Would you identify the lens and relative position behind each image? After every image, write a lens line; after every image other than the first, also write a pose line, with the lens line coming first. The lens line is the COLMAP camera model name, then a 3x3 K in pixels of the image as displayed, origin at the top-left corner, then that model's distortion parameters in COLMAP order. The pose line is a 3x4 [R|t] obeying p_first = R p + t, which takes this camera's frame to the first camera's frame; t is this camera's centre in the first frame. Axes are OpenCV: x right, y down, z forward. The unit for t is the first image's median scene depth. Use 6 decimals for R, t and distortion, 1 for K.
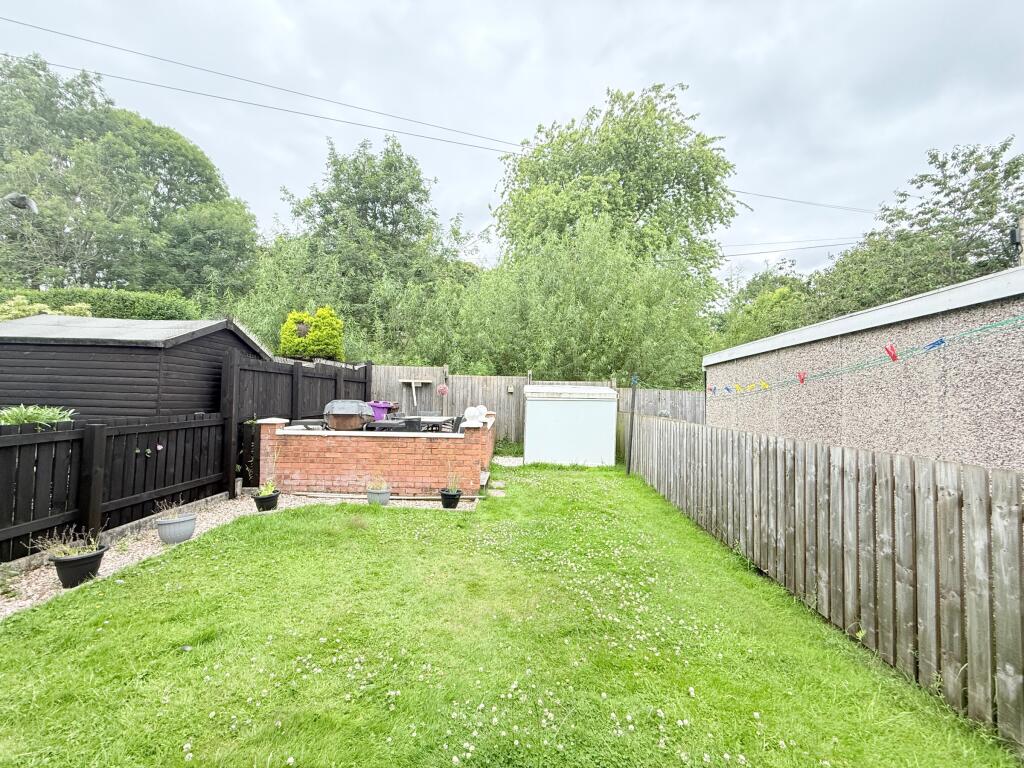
lens RADIAL K [[407.5, 0, 512.2], [0, 407.5, 382.9], [0, 0, 1]] dist [0.002817, 0.000066]
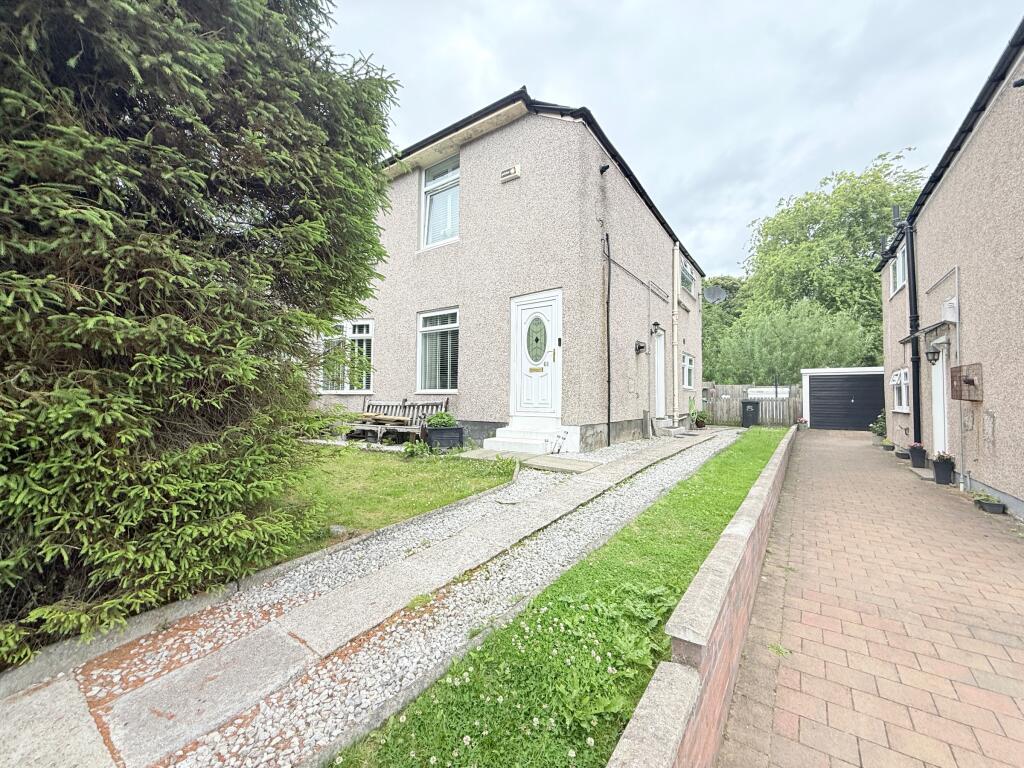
lens RADIAL K [[407.5, 0, 512.1], [0, 407.5, 384.8], [0, 0, 1]] dist [0.002817, 0.000066]
pose [[0.822500, -0.025288, -0.568203, 0.214987], [0.026505, 0.999630, -0.006122, -0.034501], [0.568147, -0.010025, 0.822866, -1.568705]]
